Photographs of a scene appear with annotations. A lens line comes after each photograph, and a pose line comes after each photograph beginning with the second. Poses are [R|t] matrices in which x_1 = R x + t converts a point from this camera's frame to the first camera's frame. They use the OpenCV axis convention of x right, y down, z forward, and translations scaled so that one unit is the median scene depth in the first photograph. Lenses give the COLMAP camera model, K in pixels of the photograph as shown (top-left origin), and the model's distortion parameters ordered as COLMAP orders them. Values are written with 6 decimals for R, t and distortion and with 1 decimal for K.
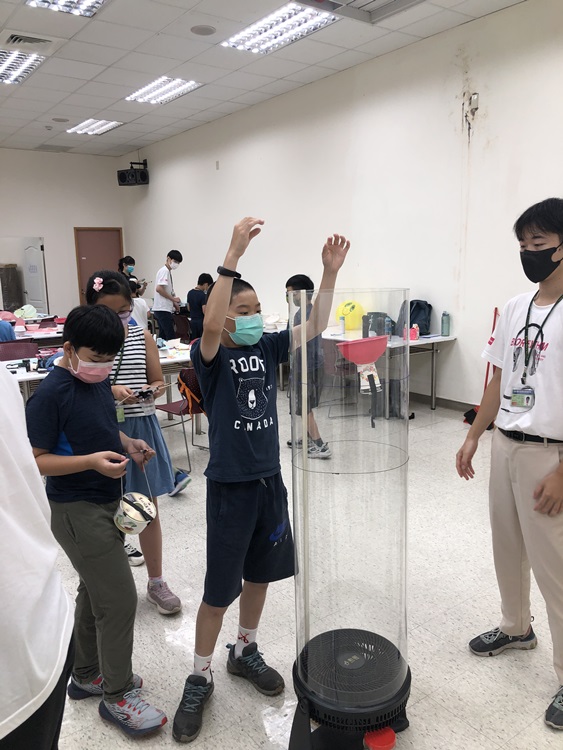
lens RADIAL K [[622.5, 0, 289.4], [0, 622.5, 366.5], [0, 0, 1]] dist [0.017648, -0.013599]
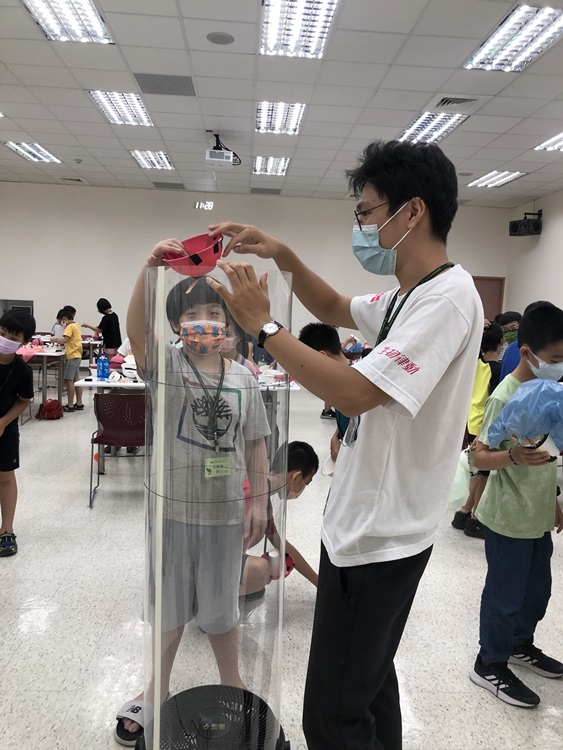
lens RADIAL K [[622.5, 0, 277.5], [0, 622.5, 379.5], [0, 0, 1]] dist [0.017648, -0.013599]
pose [[0.833698, 0.117512, -0.539572, -0.022619], [-0.153507, 0.987902, -0.022032, 0.035530], [0.530456, 0.101196, 0.841651, -0.047371]]
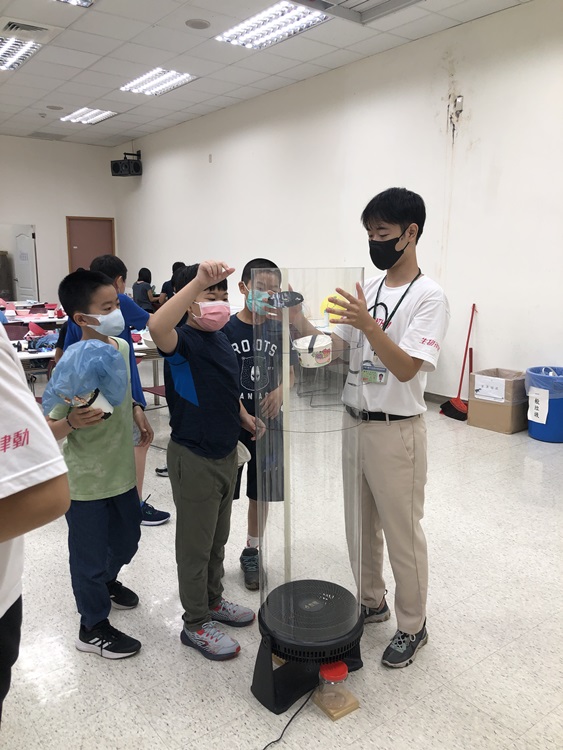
lens RADIAL K [[622.5, 0, 295.7], [0, 622.5, 374.6], [0, 0, 1]] dist [0.017648, -0.013599]
pose [[0.999364, 0.025534, 0.024892, 0.009959], [-0.025901, 0.999559, 0.014525, 0.014010], [-0.024510, -0.015160, 0.999585, -0.030225]]
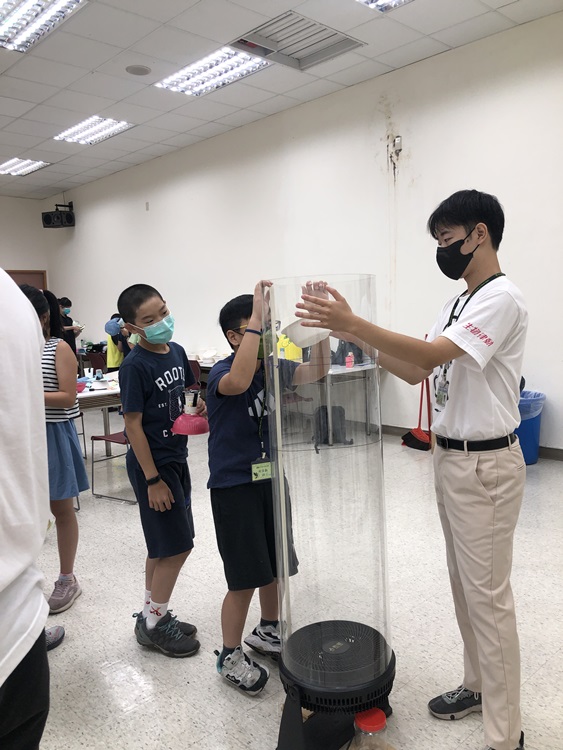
lens RADIAL K [[622.5, 0, 291.4], [0, 622.5, 368.6], [0, 0, 1]] dist [0.017648, -0.013599]
pose [[0.991727, -0.025305, 0.125848, -0.026339], [0.034546, 0.996820, -0.071803, 0.027674], [-0.123631, 0.075557, 0.989448, -0.006776]]
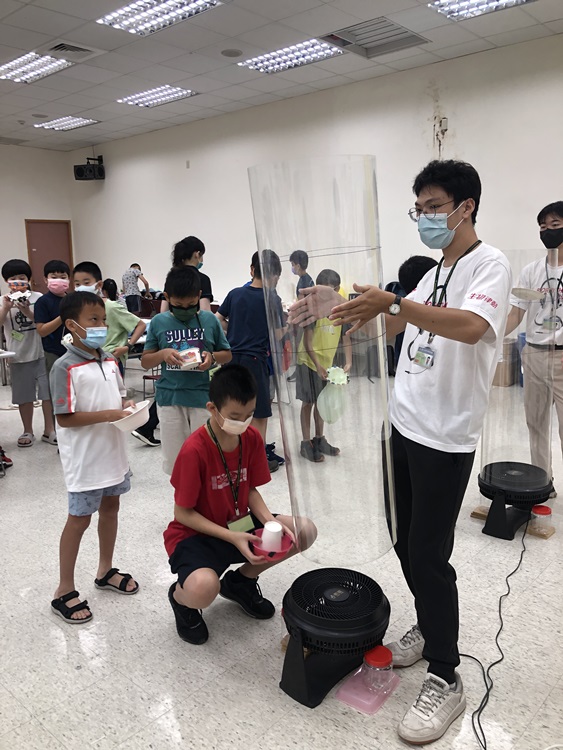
lens RADIAL K [[622.5, 0, 297.0], [0, 622.5, 359.8], [0, 0, 1]] dist [0.017648, -0.013599]
pose [[0.977169, -0.028554, 0.210537, -0.245955], [0.030761, 0.999501, -0.007214, 0.049734], [-0.210226, 0.013526, 0.977559, -0.154850]]
